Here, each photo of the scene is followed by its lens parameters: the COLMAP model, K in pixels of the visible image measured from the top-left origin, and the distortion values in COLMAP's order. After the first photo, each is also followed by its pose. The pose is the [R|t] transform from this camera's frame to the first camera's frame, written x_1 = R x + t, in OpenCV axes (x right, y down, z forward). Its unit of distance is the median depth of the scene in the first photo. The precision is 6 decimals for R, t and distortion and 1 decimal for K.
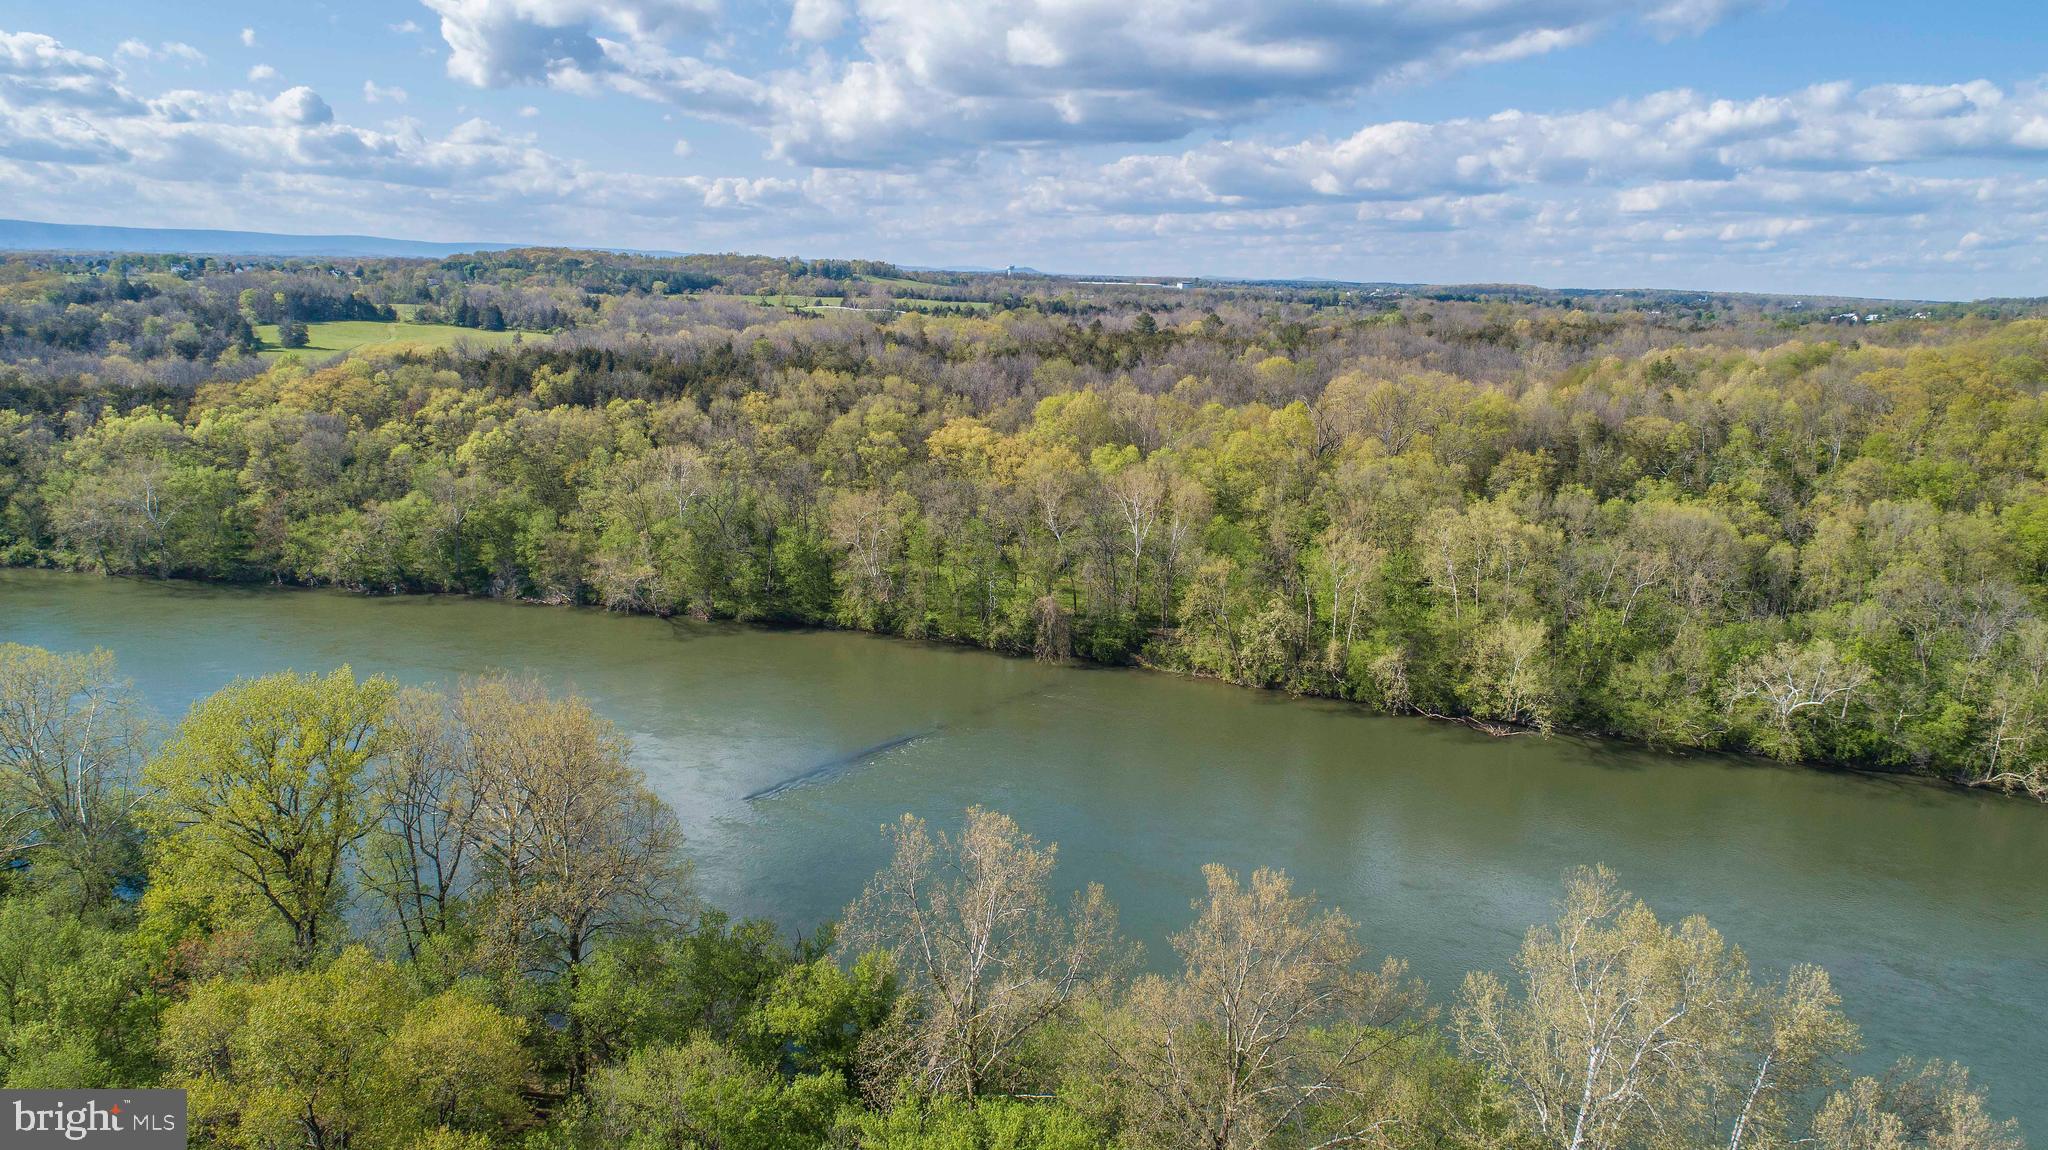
lens RADIAL K [[1384.7, 0, 1024.0], [0, 1384.7, 575.0], [0, 0, 1]] dist [-0.010748, 0.008228]
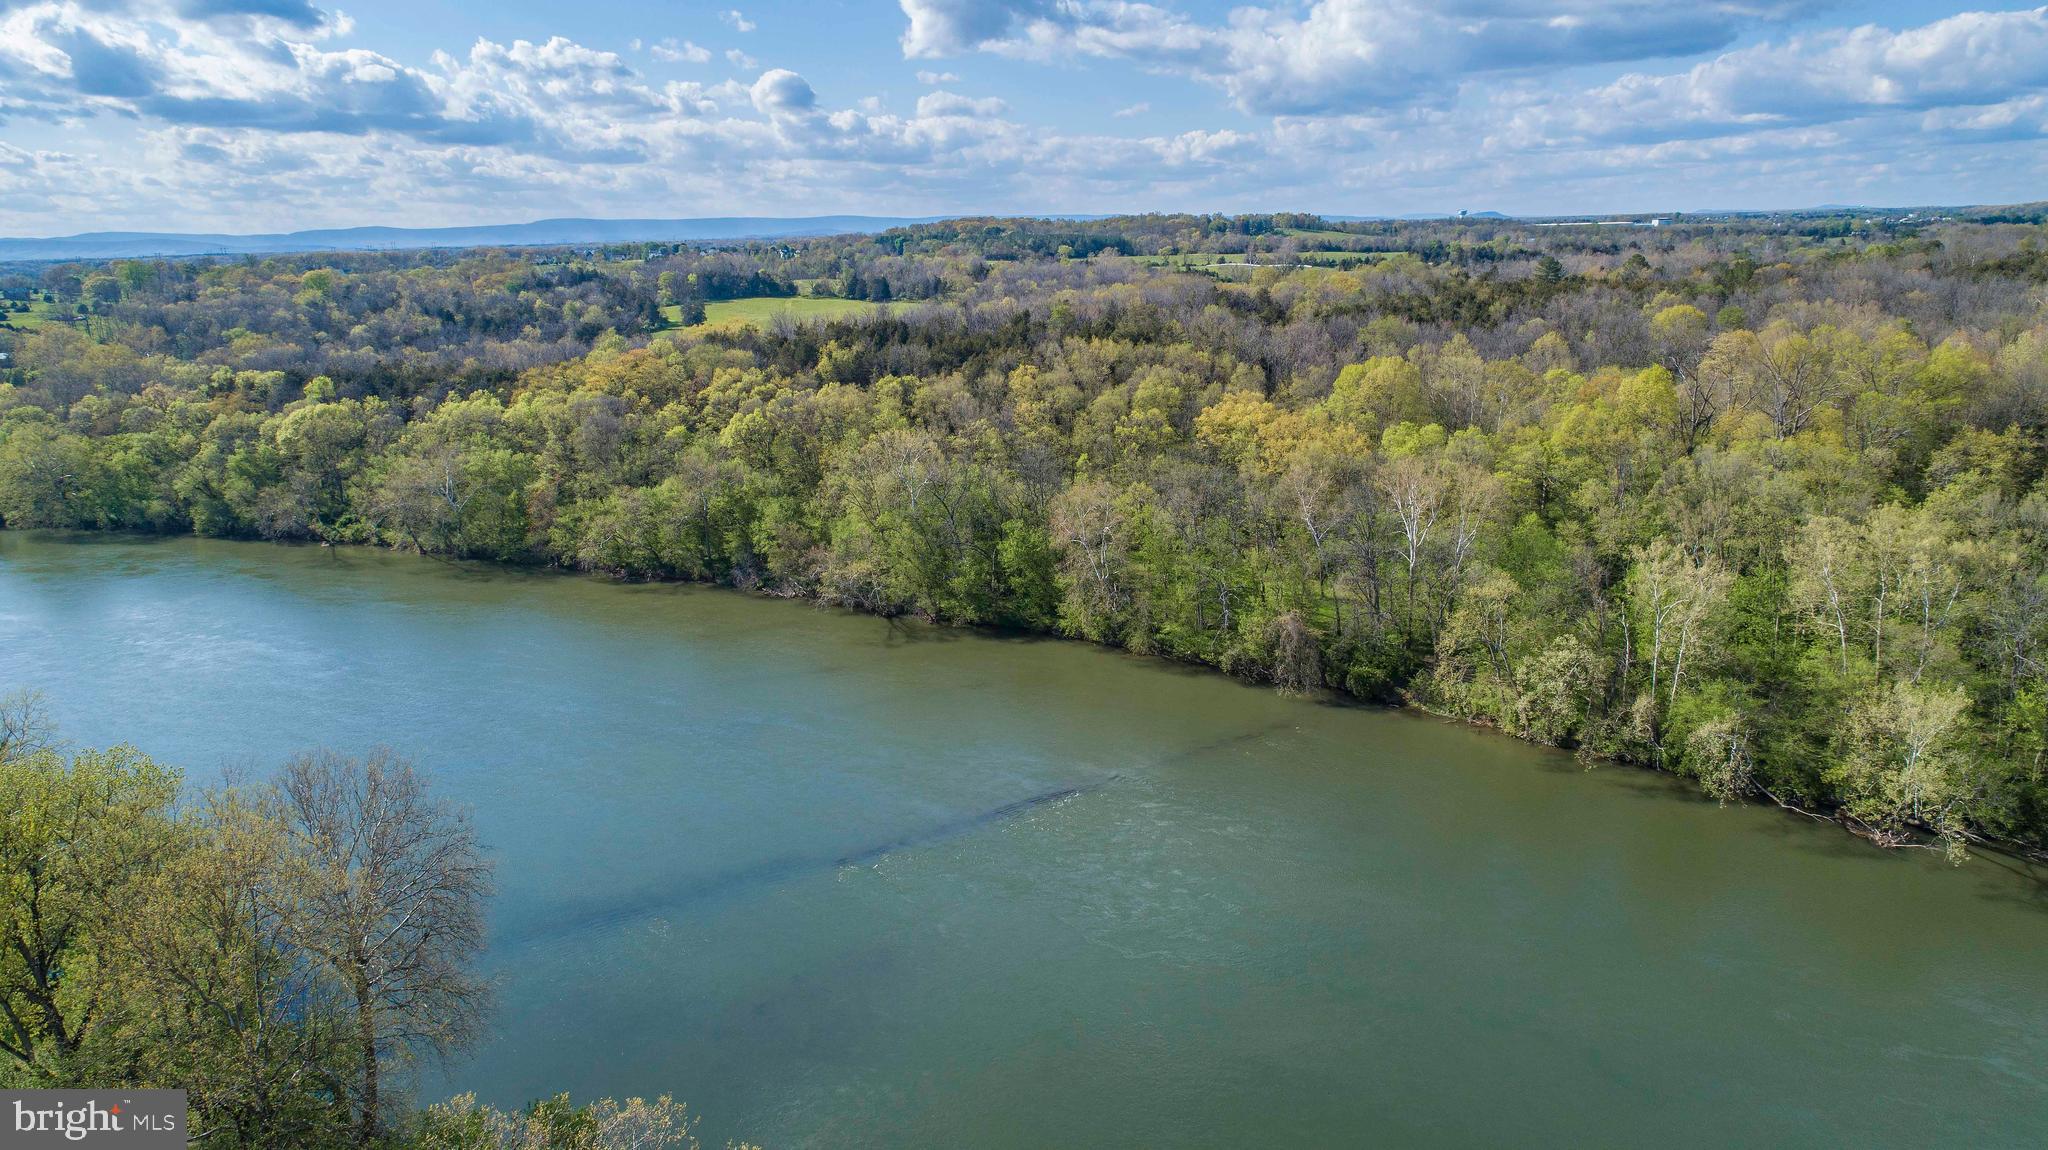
lens RADIAL K [[1384.7, 0, 1024.0], [0, 1384.7, 575.0], [0, 0, 1]] dist [-0.010748, 0.008228]
pose [[0.949712, 0.026195, -0.312026, 0.118935], [-0.016871, 0.999328, 0.032542, -0.030658], [0.312669, -0.025641, 0.949516, 0.168515]]
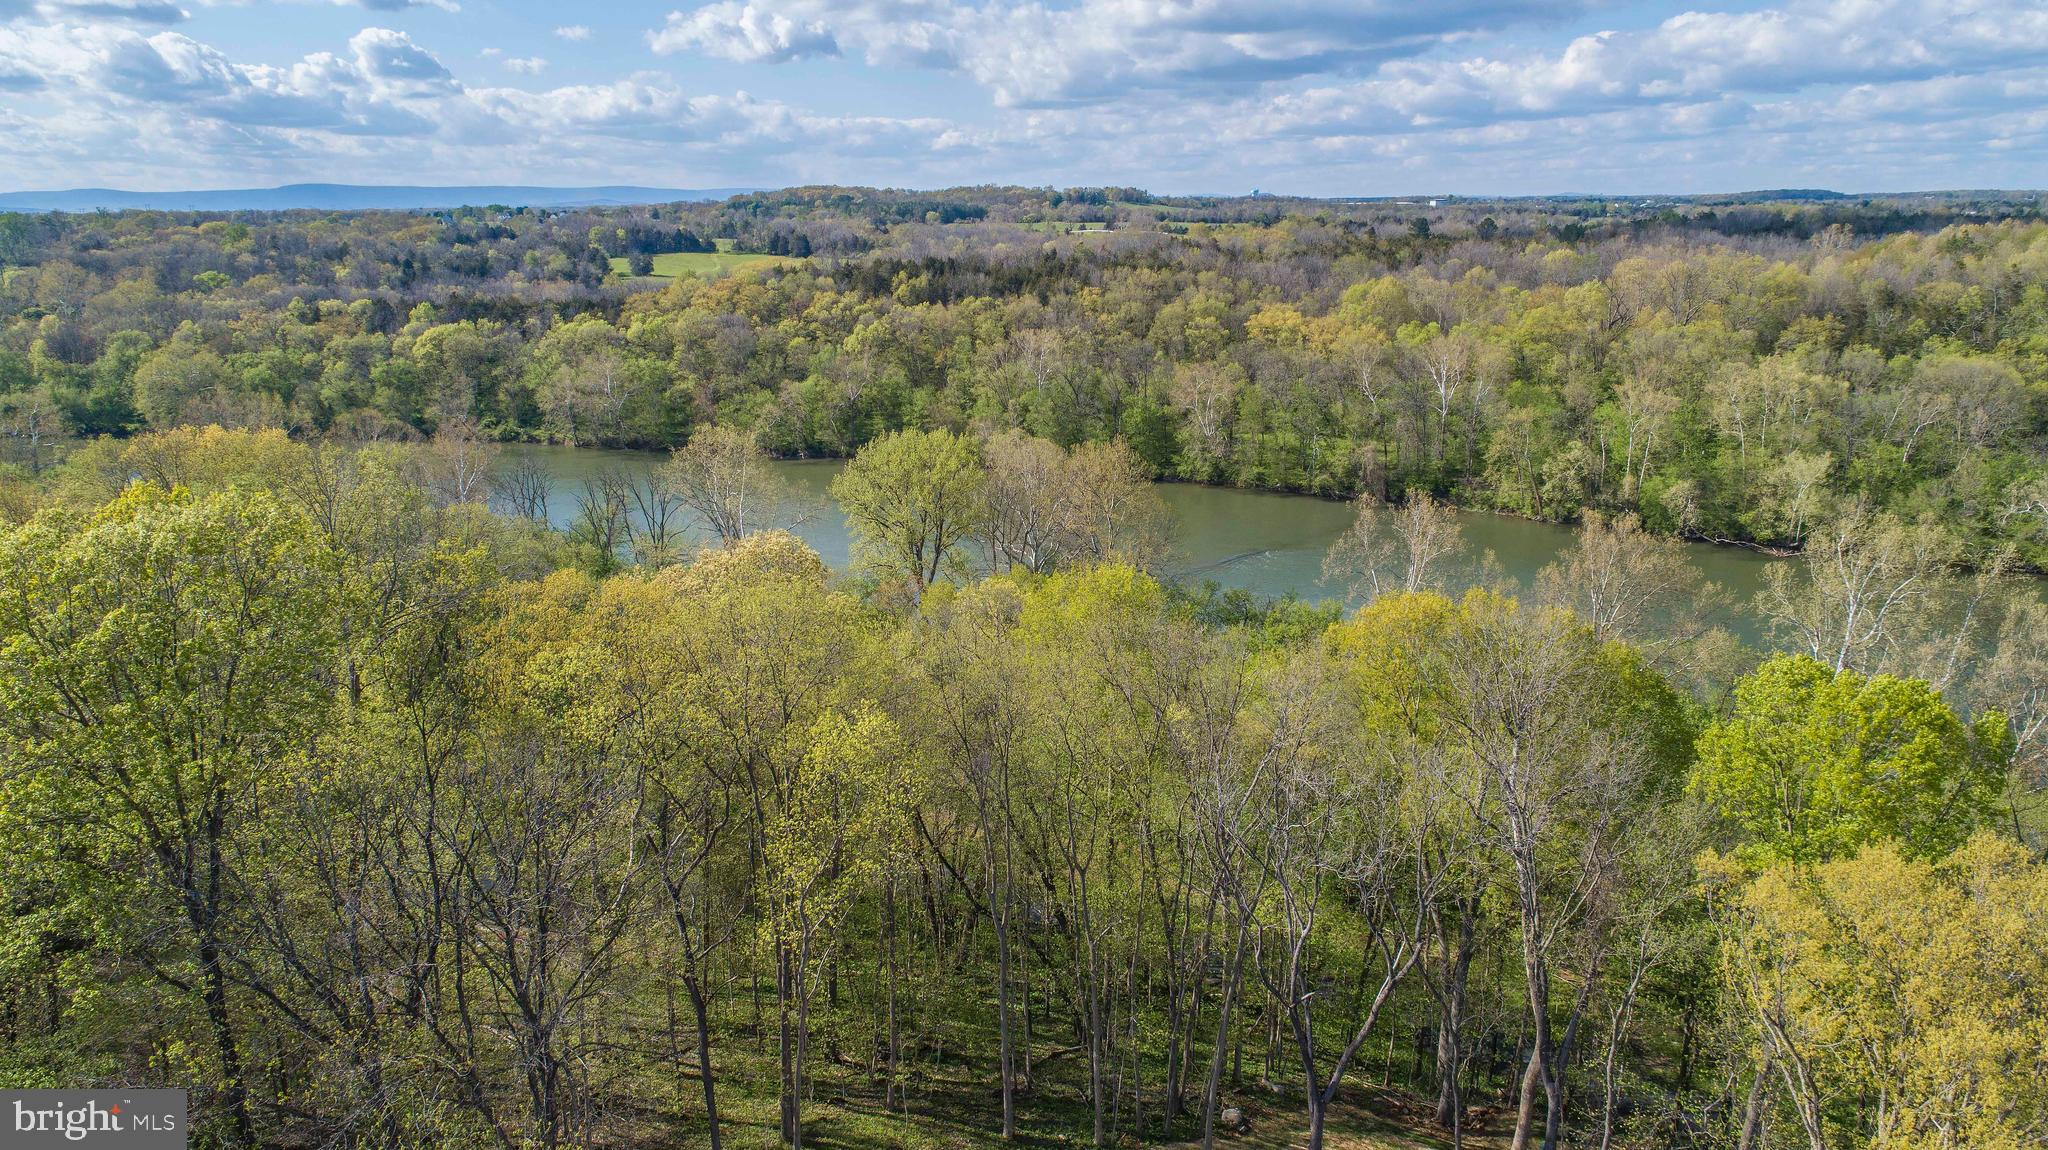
lens RADIAL K [[1384.7, 0, 1024.0], [0, 1384.7, 575.0], [0, 0, 1]] dist [-0.010748, 0.008228]
pose [[0.985795, 0.008844, -0.167722, -0.067424], [-0.000841, 0.998860, 0.047730, 0.064835], [0.167953, -0.046911, 0.984678, -0.188337]]
